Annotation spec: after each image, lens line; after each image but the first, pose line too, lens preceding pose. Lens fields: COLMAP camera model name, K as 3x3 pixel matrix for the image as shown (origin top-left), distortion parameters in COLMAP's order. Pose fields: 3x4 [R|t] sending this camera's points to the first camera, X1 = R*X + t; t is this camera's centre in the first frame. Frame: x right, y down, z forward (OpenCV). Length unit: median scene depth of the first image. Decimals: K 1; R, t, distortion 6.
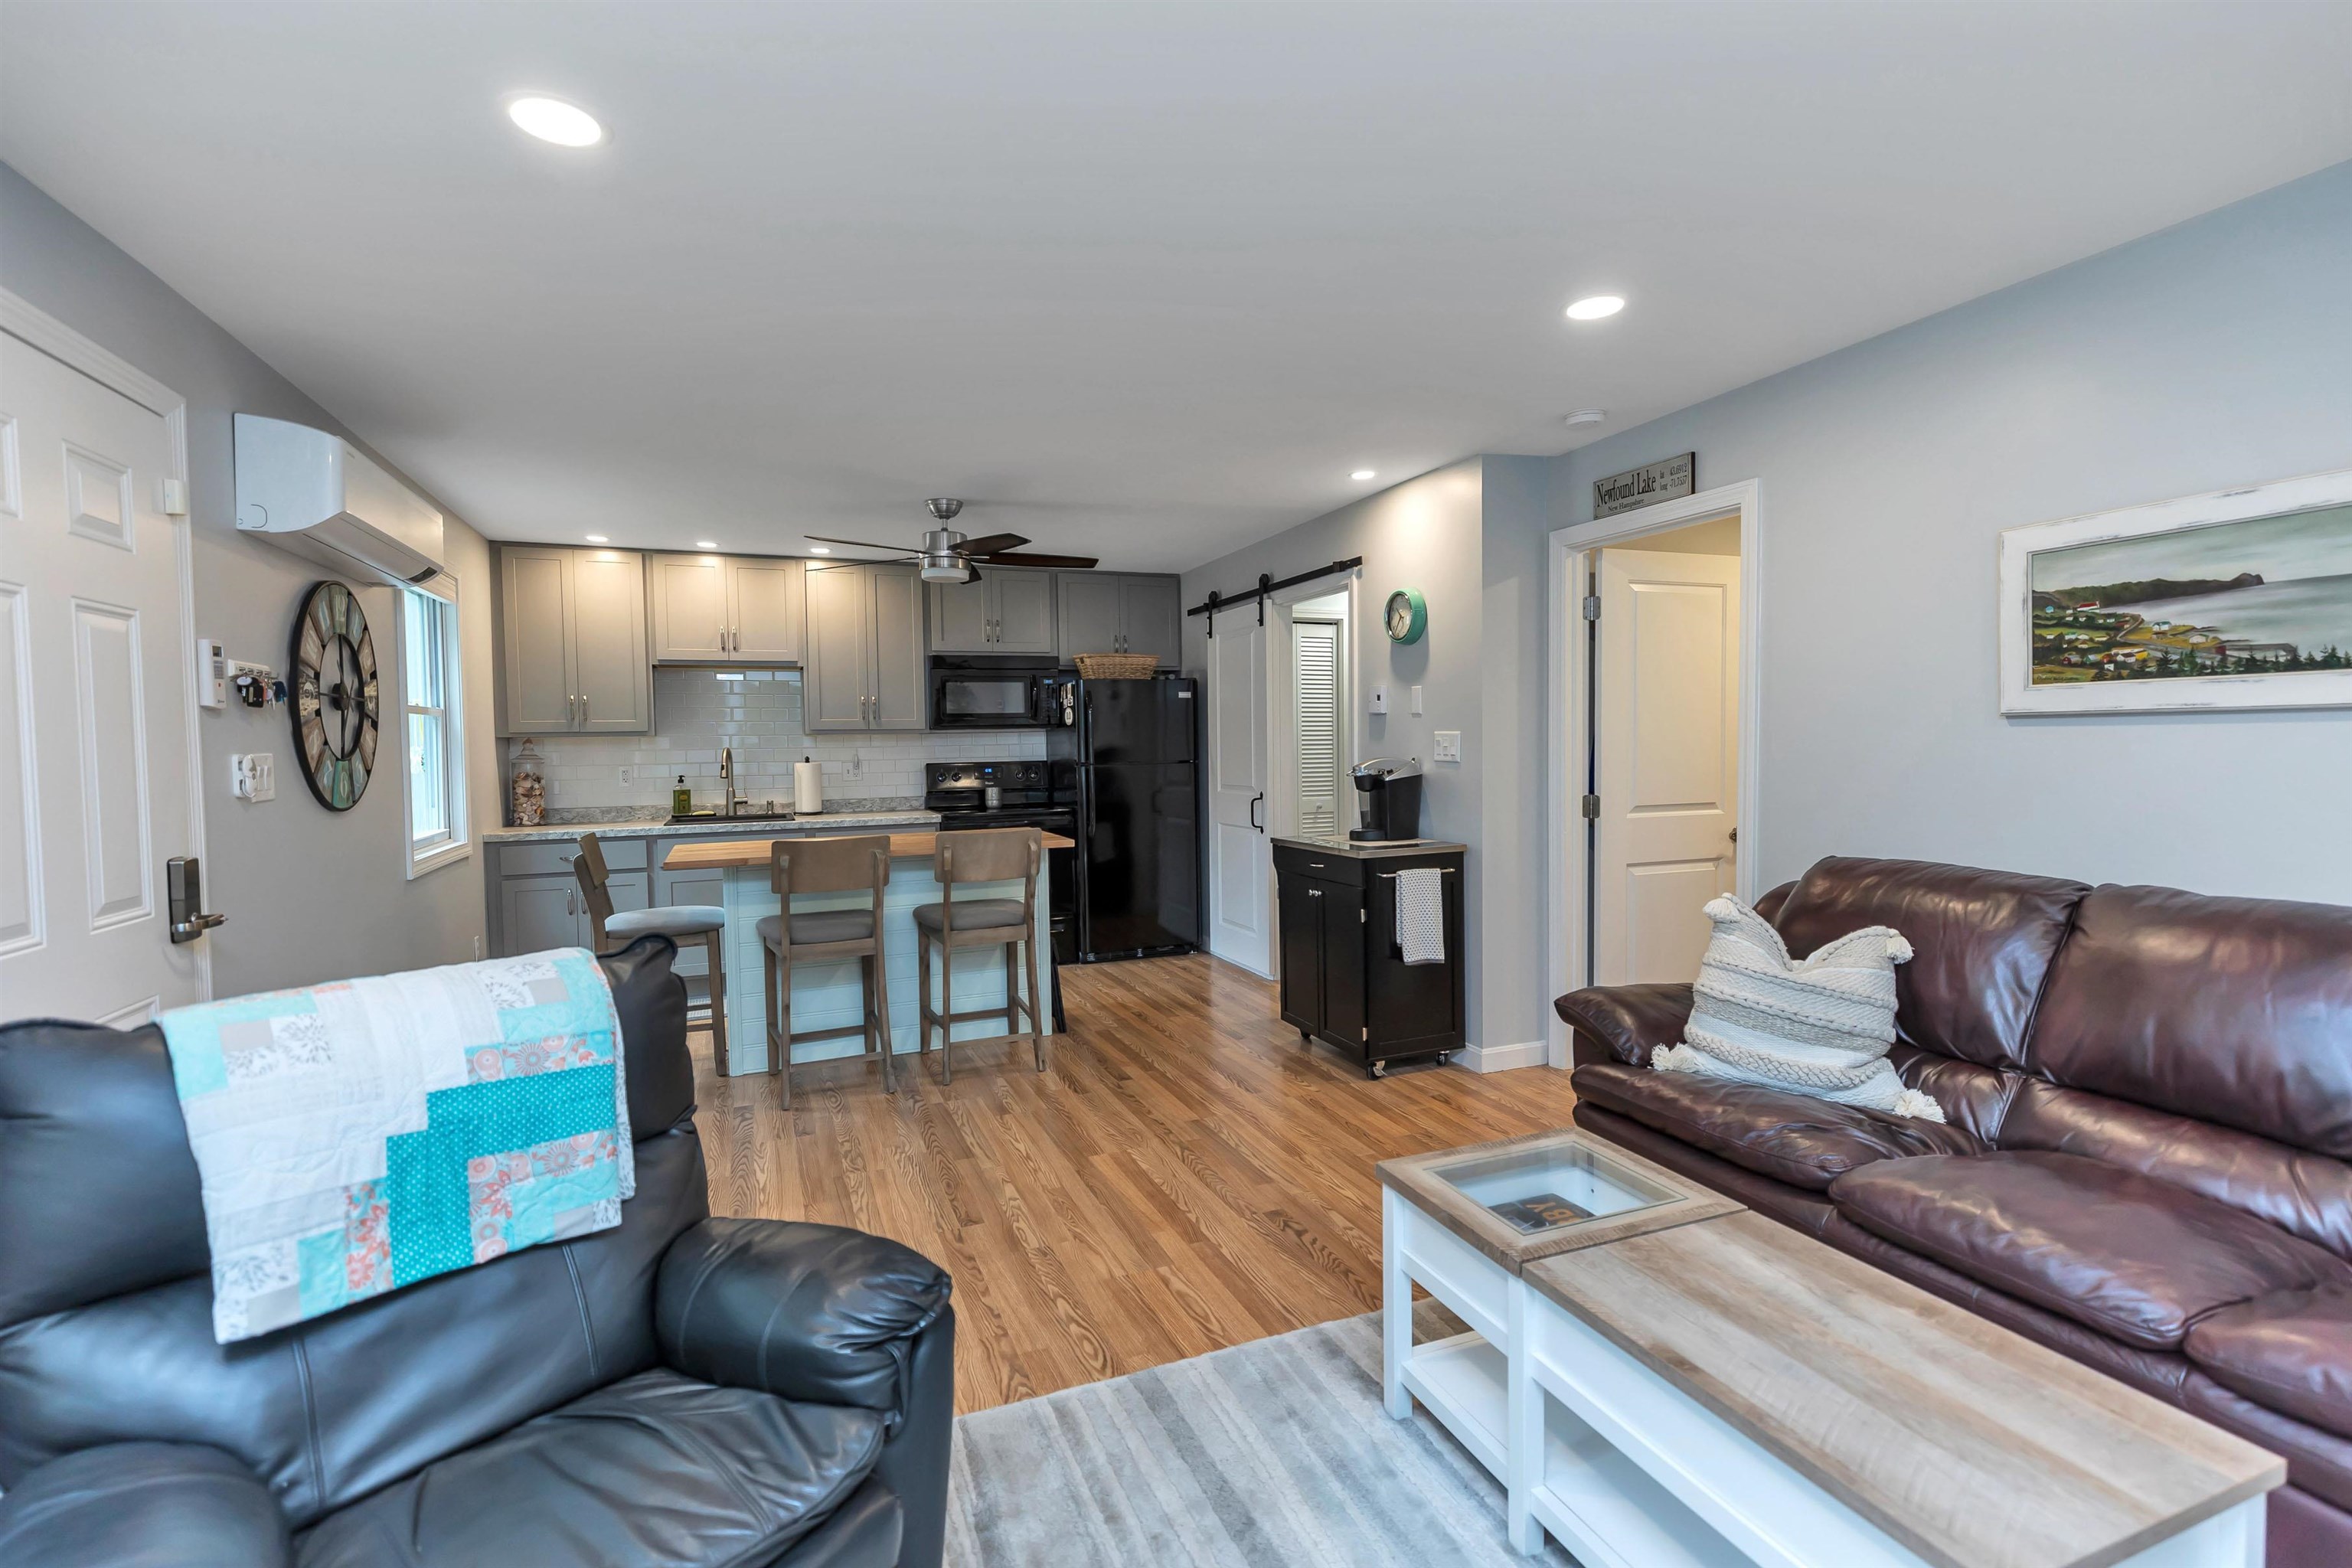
lens RADIAL K [[1052.6, 0, 1170.9], [0, 1052.6, 775.5], [0, 0, 1]] dist [0.003813, -0.001158]
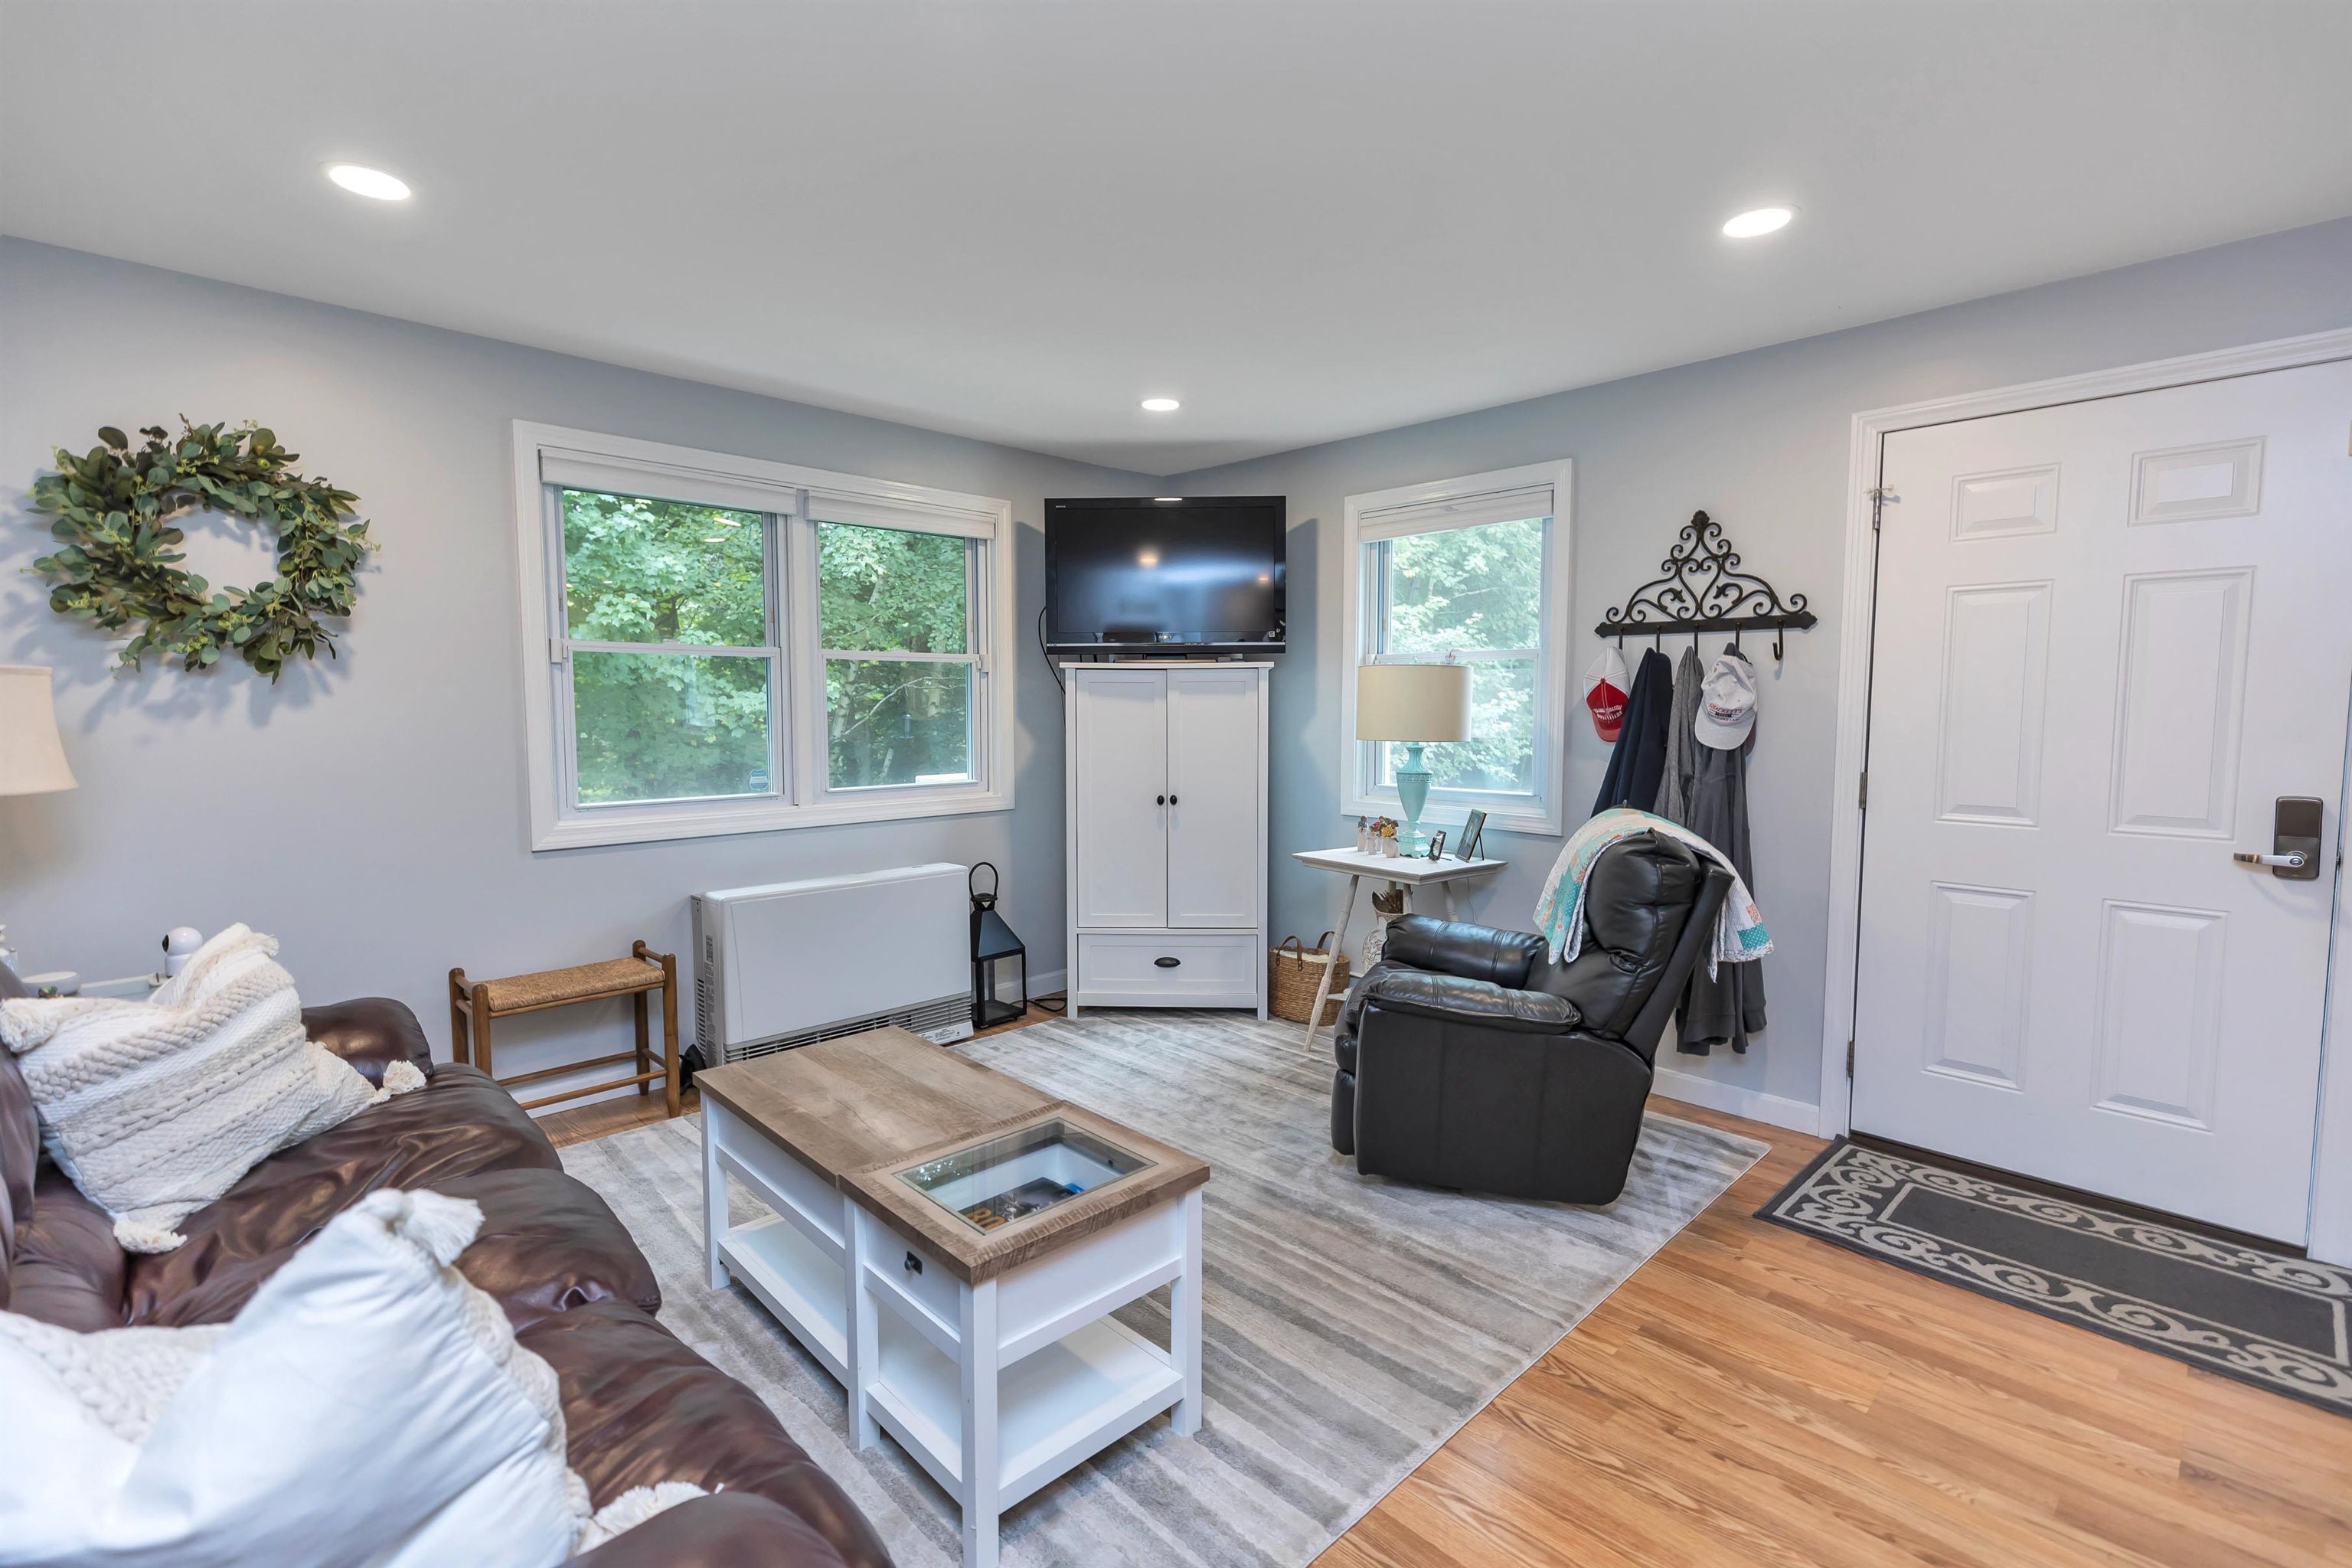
lens RADIAL K [[1052.6, 0, 1170.9], [0, 1052.6, 775.5], [0, 0, 1]] dist [0.003813, -0.001158]
pose [[-0.926751, 0.039370, -0.373608, 0.253875], [-0.000763, 0.994294, 0.106670, -0.028428], [0.375676, 0.099141, -0.921433, 0.827398]]
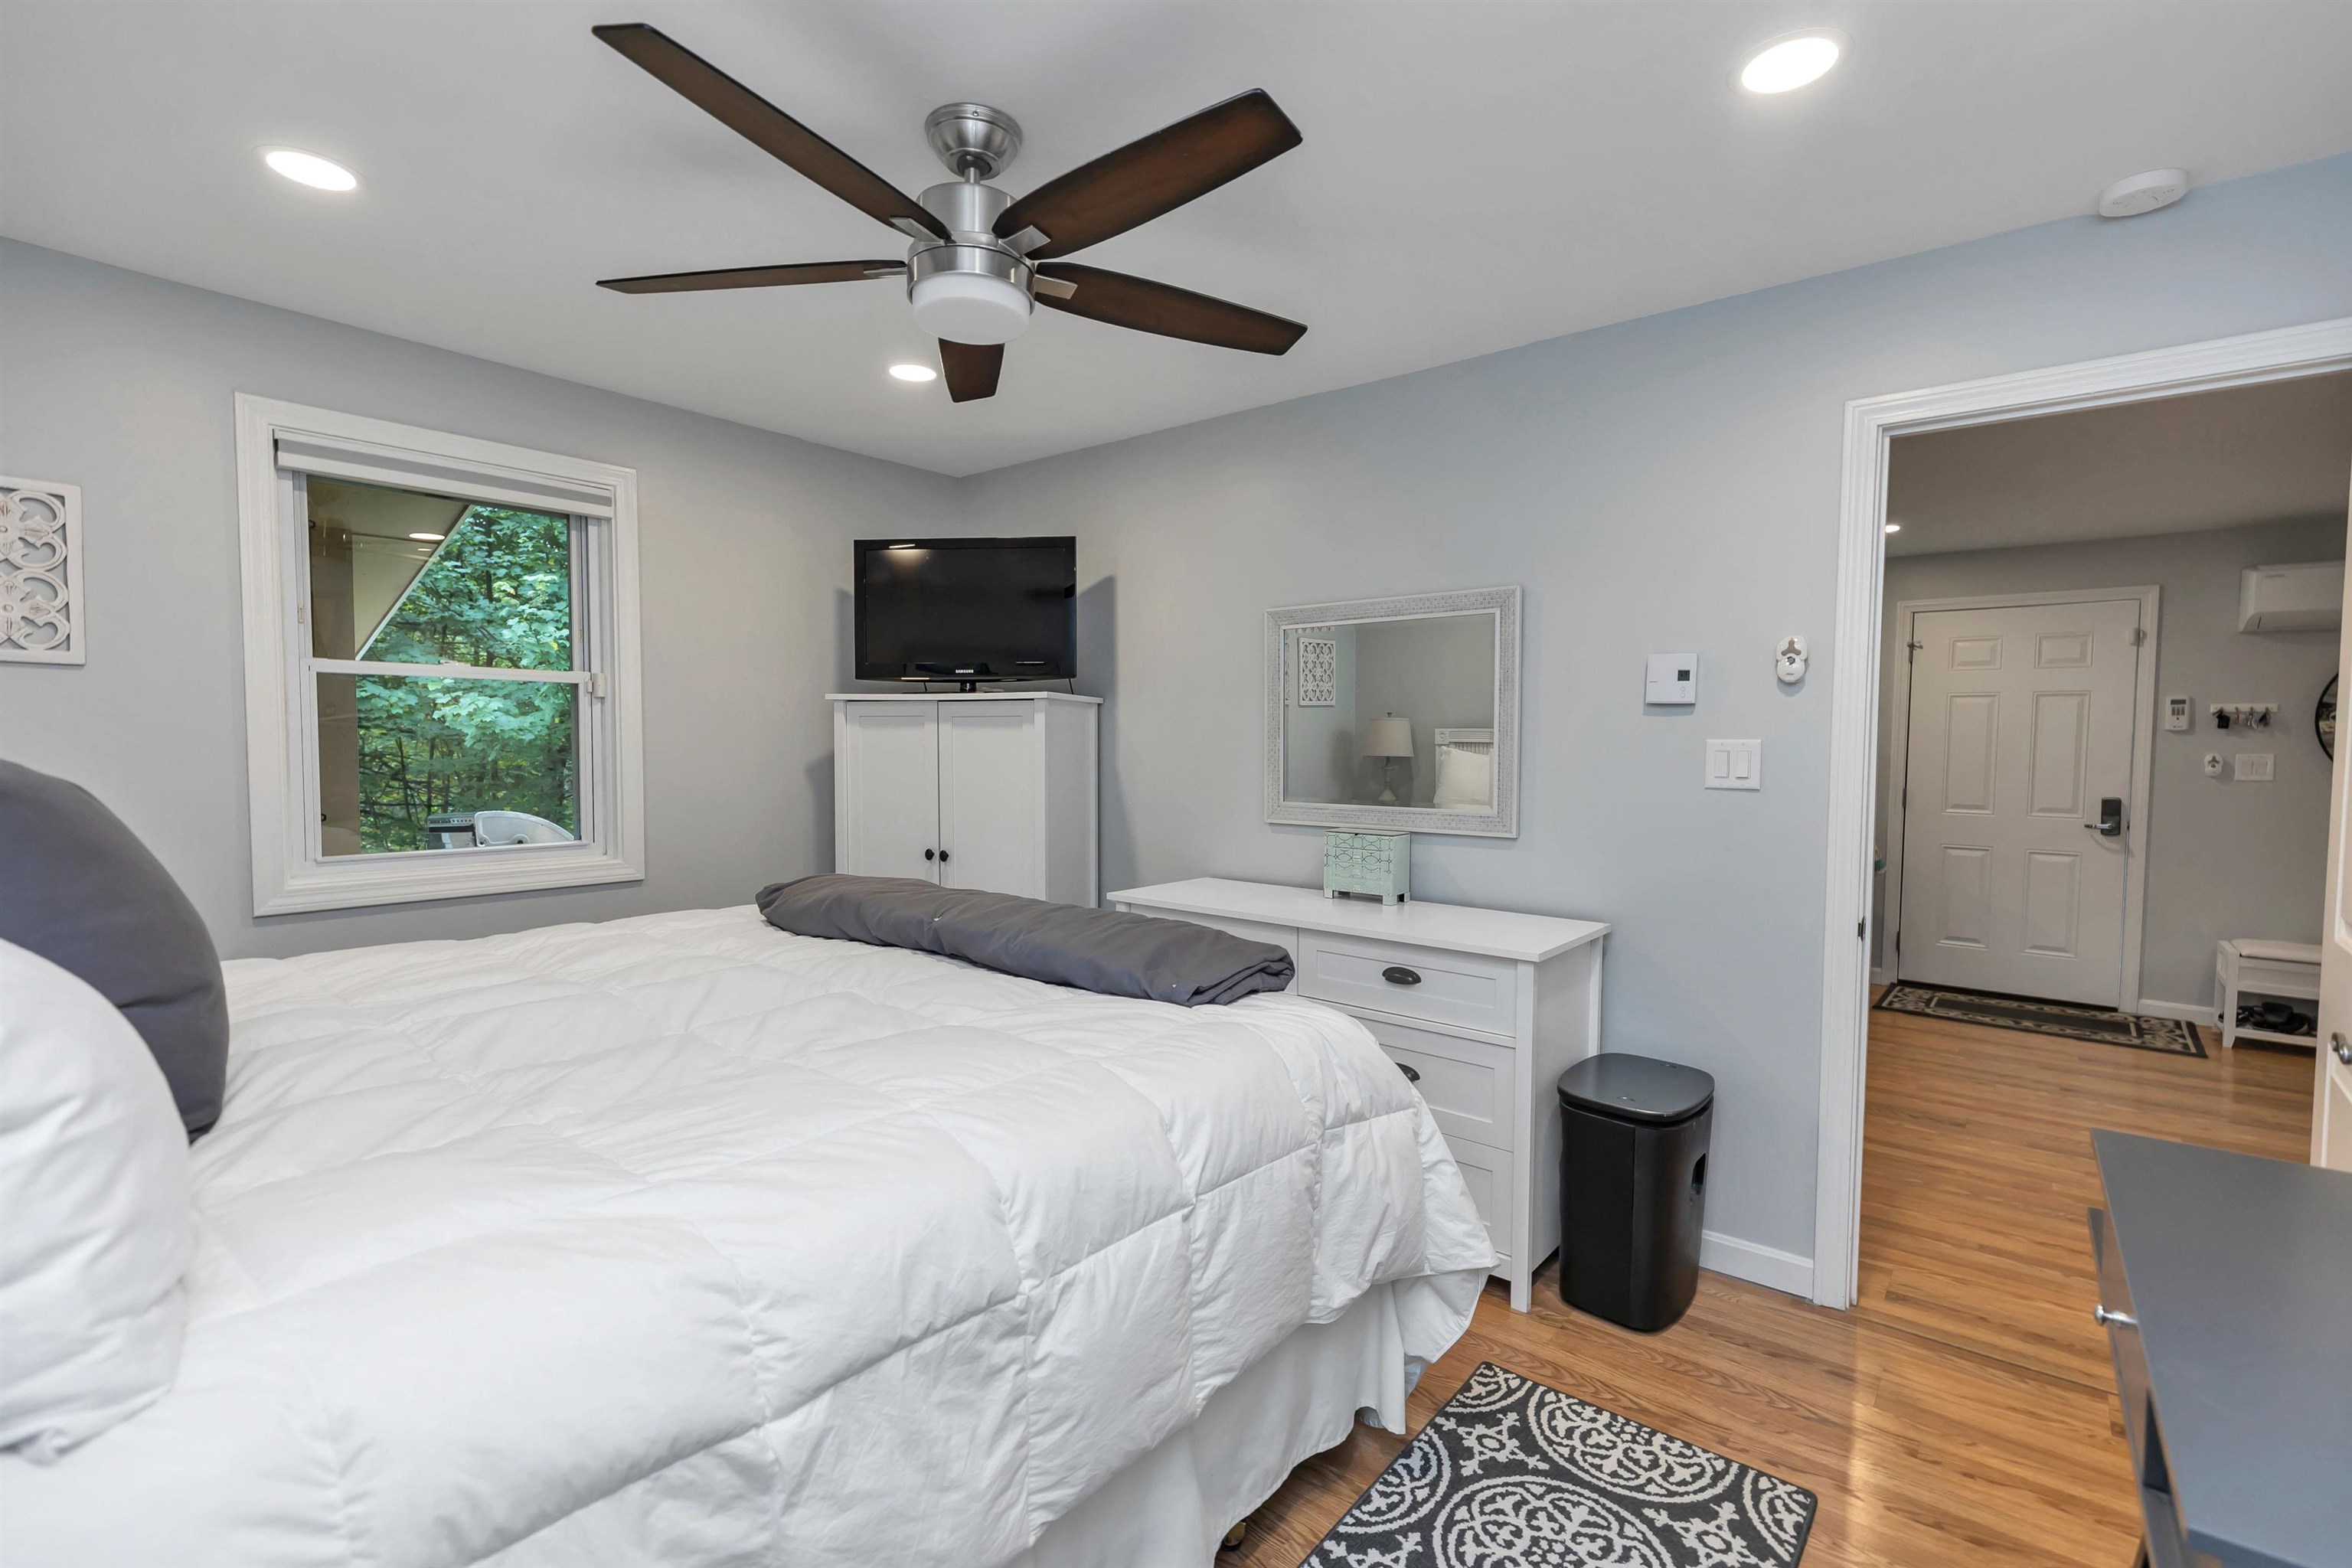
lens RADIAL K [[1080.6, 0, 1183.1], [0, 1080.6, 785.4], [0, 0, 1]] dist [-0.002265, -0.000142]
pose [[-0.871110, 0.025619, -0.490419, 1.026372], [-0.014652, 0.996838, 0.078100, -0.053719], [0.490869, 0.075219, -0.867980, 1.089101]]
